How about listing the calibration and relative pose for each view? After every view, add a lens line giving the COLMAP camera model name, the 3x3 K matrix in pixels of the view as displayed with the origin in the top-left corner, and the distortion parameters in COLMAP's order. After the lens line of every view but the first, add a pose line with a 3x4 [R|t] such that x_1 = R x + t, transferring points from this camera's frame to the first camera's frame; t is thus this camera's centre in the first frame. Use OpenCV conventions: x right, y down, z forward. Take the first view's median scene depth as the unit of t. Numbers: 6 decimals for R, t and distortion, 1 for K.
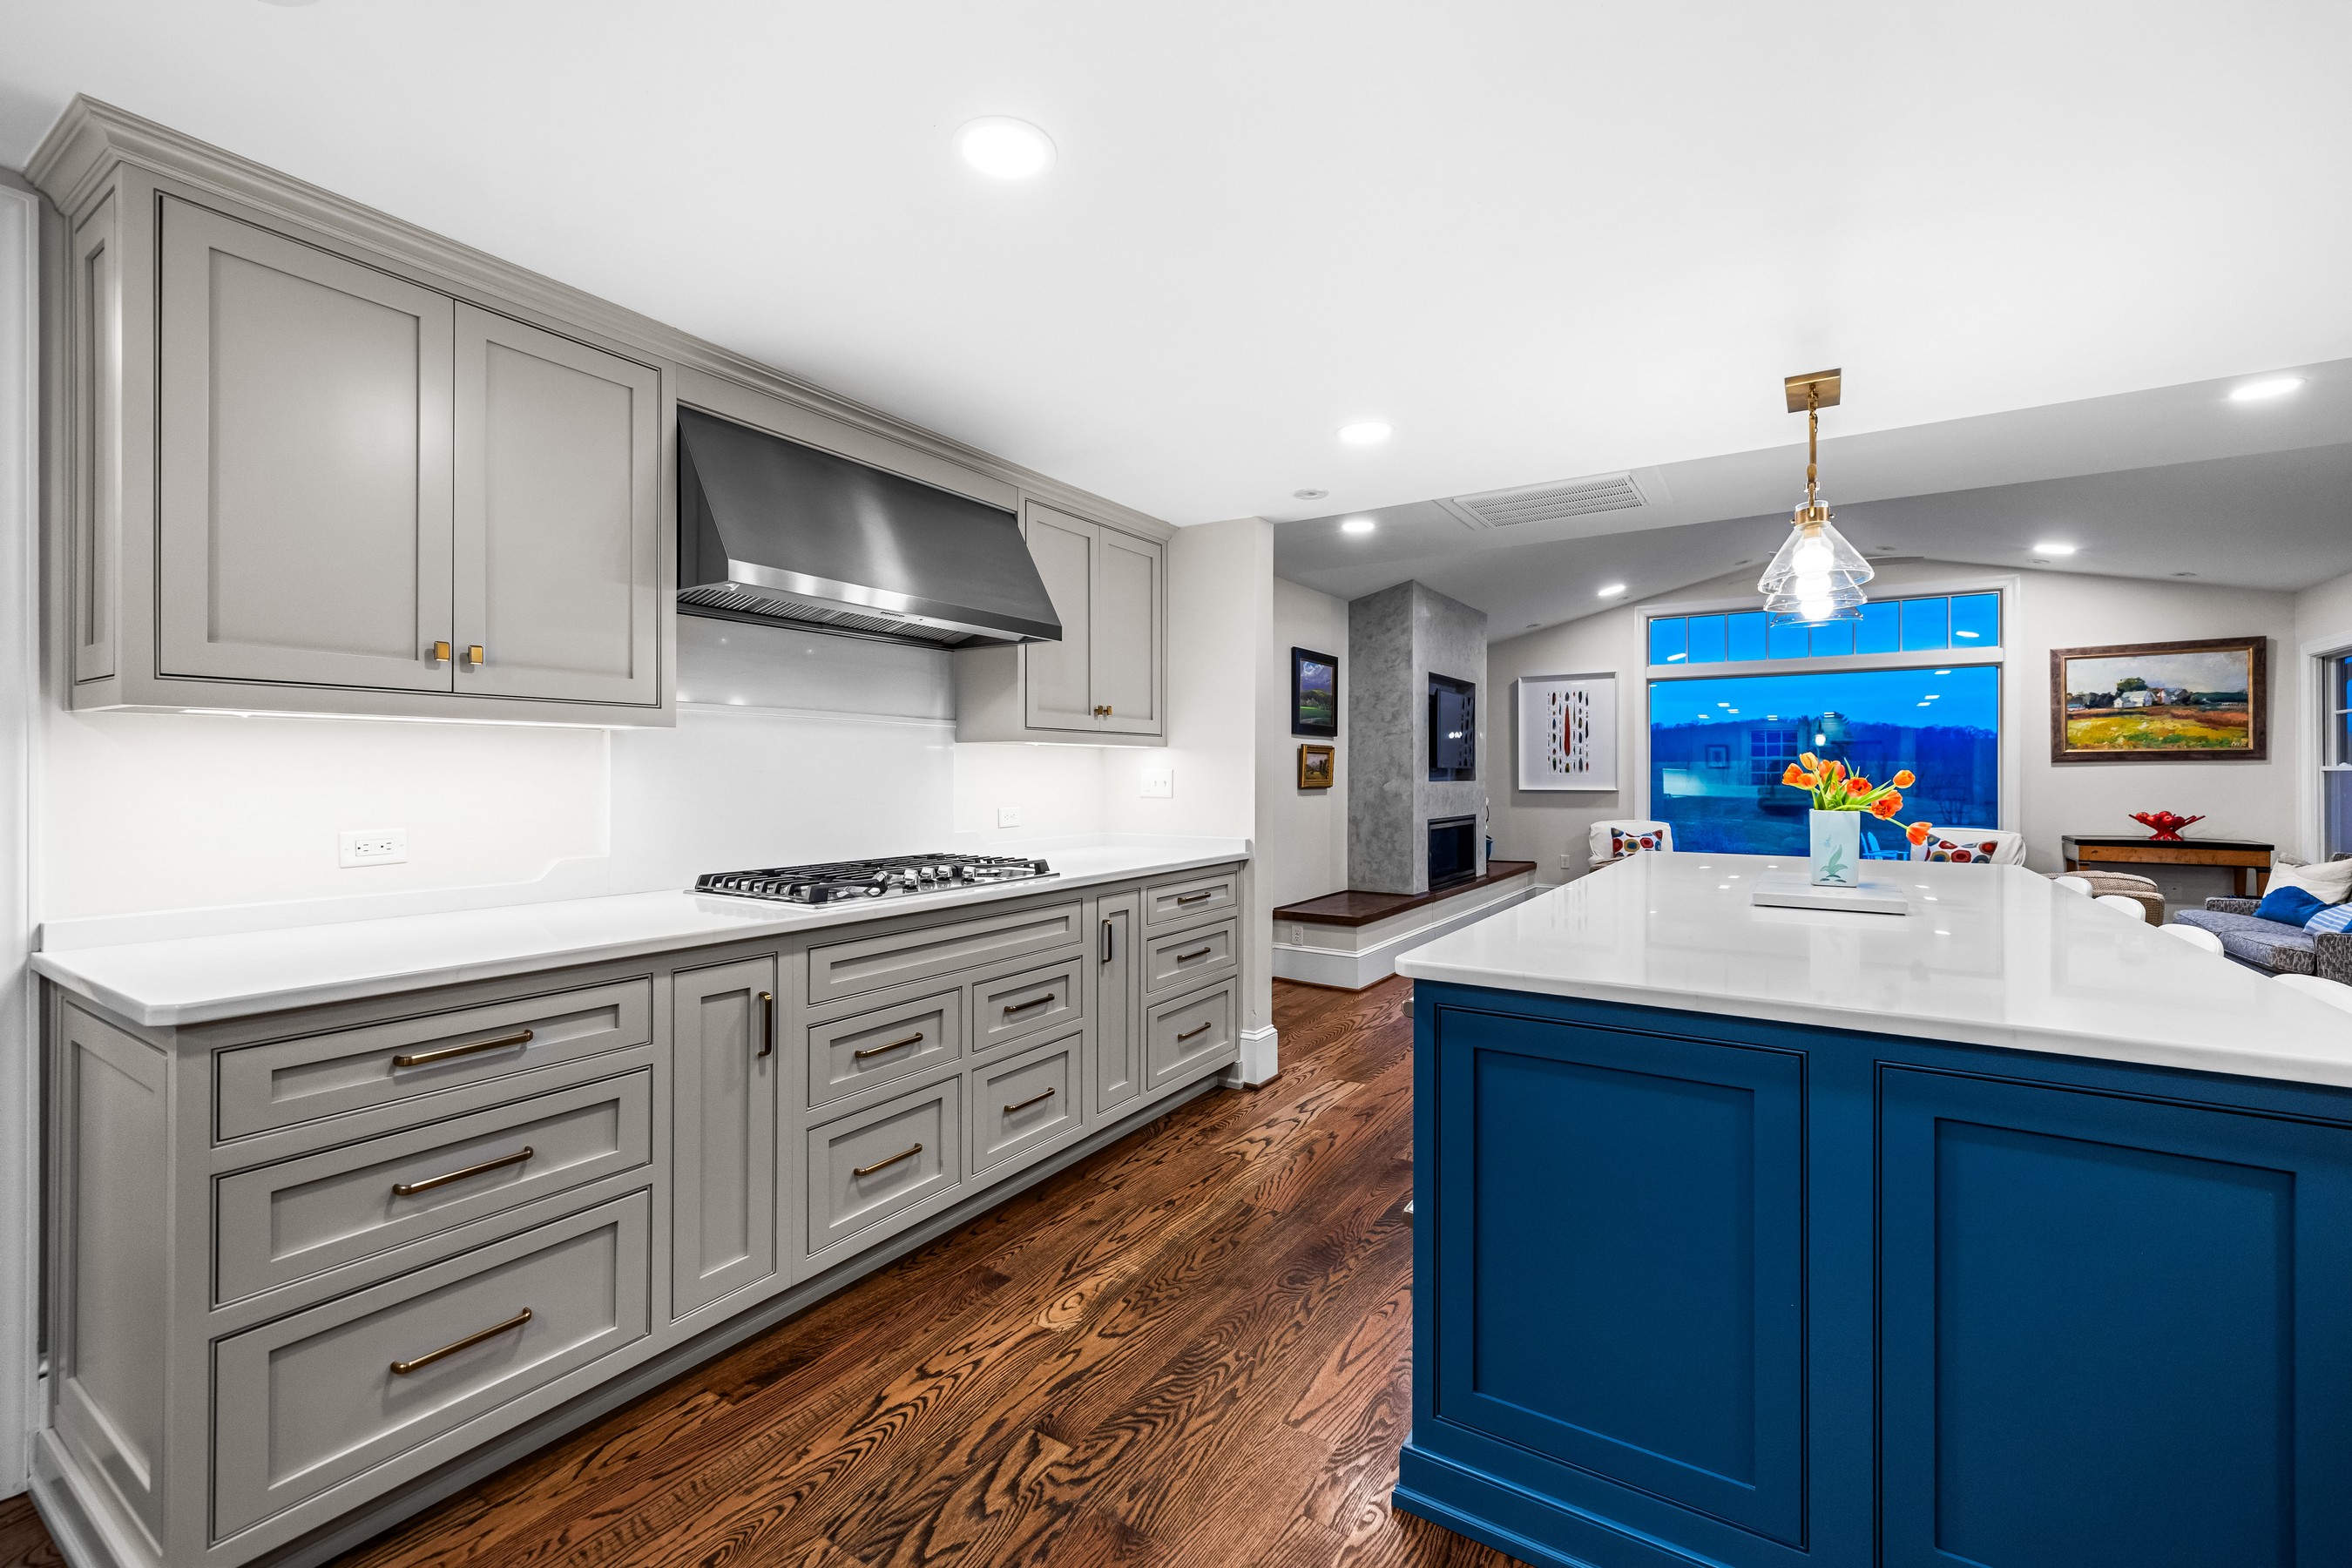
lens RADIAL K [[999.5, 0, 1167.1], [0, 999.5, 774.9], [0, 0, 1]] dist [0.002816, 0.000076]
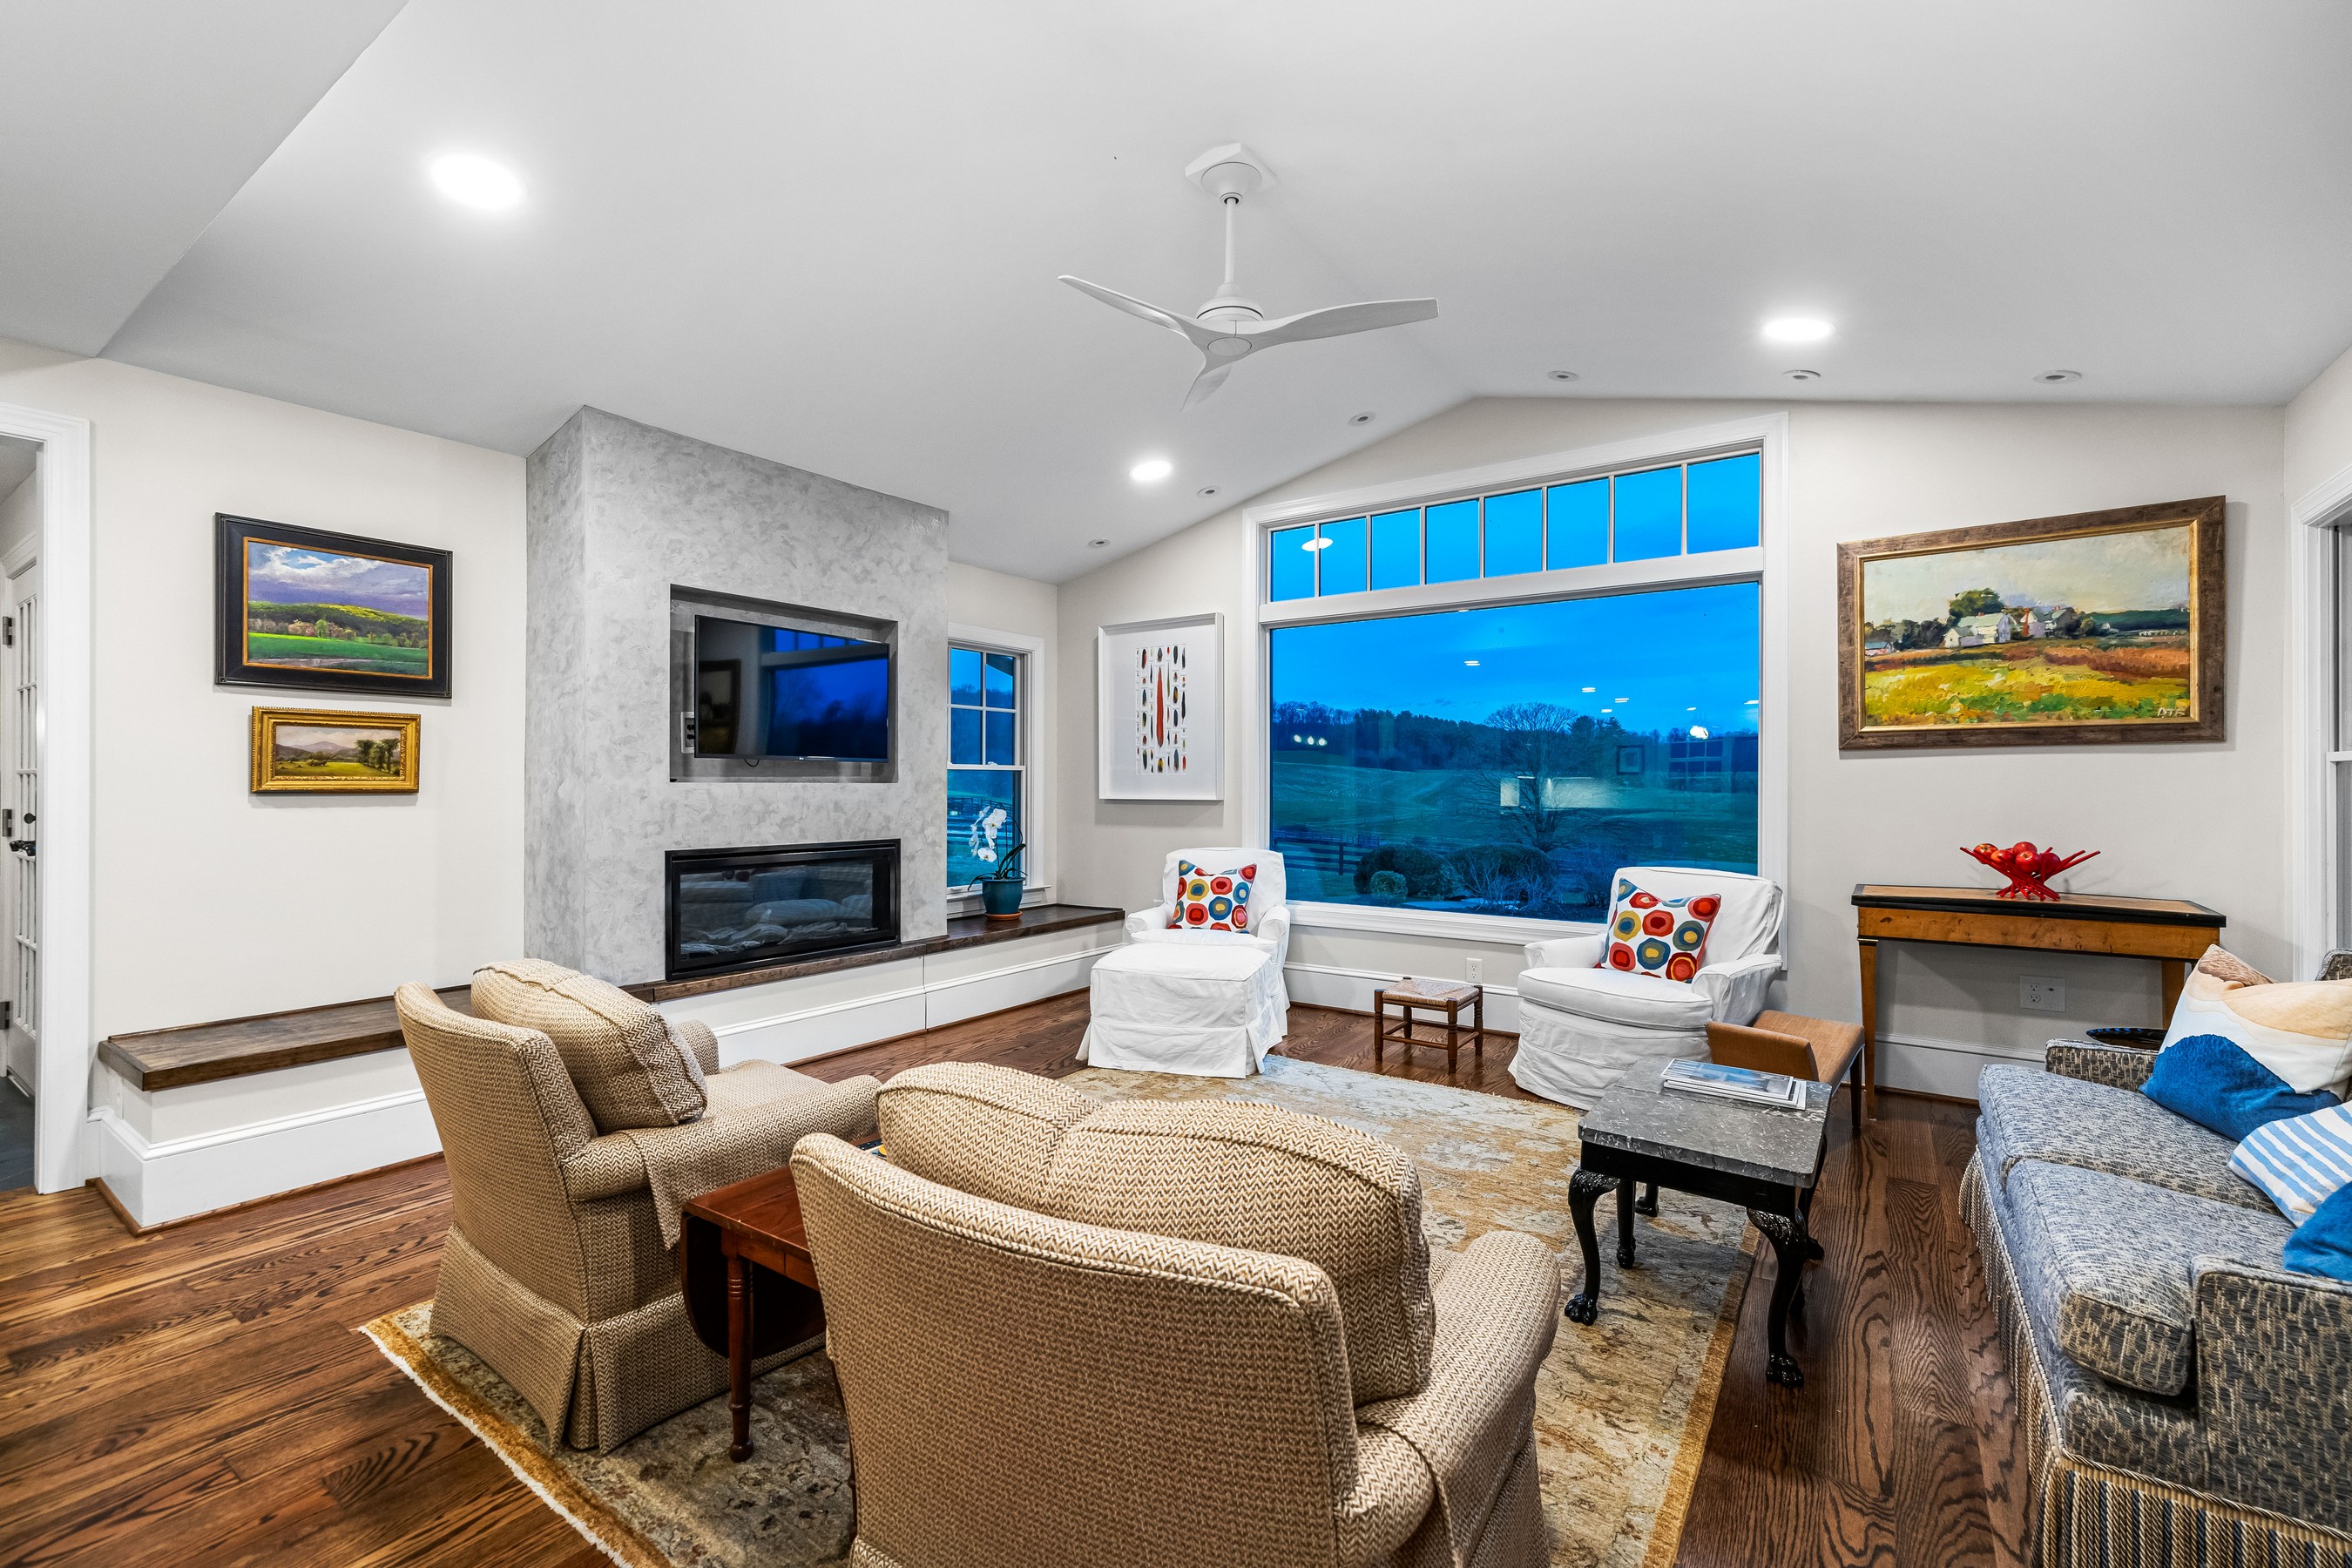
lens RADIAL K [[999.5, 0, 1186.5], [0, 999.5, 786.3], [0, 0, 1]] dist [0.002816, 0.000076]
pose [[0.999291, 0.002331, -0.037579, 0.567096], [-0.002285, 0.999997, 0.001276, 0.007533], [0.037582, -0.001190, 0.999293, 0.455757]]
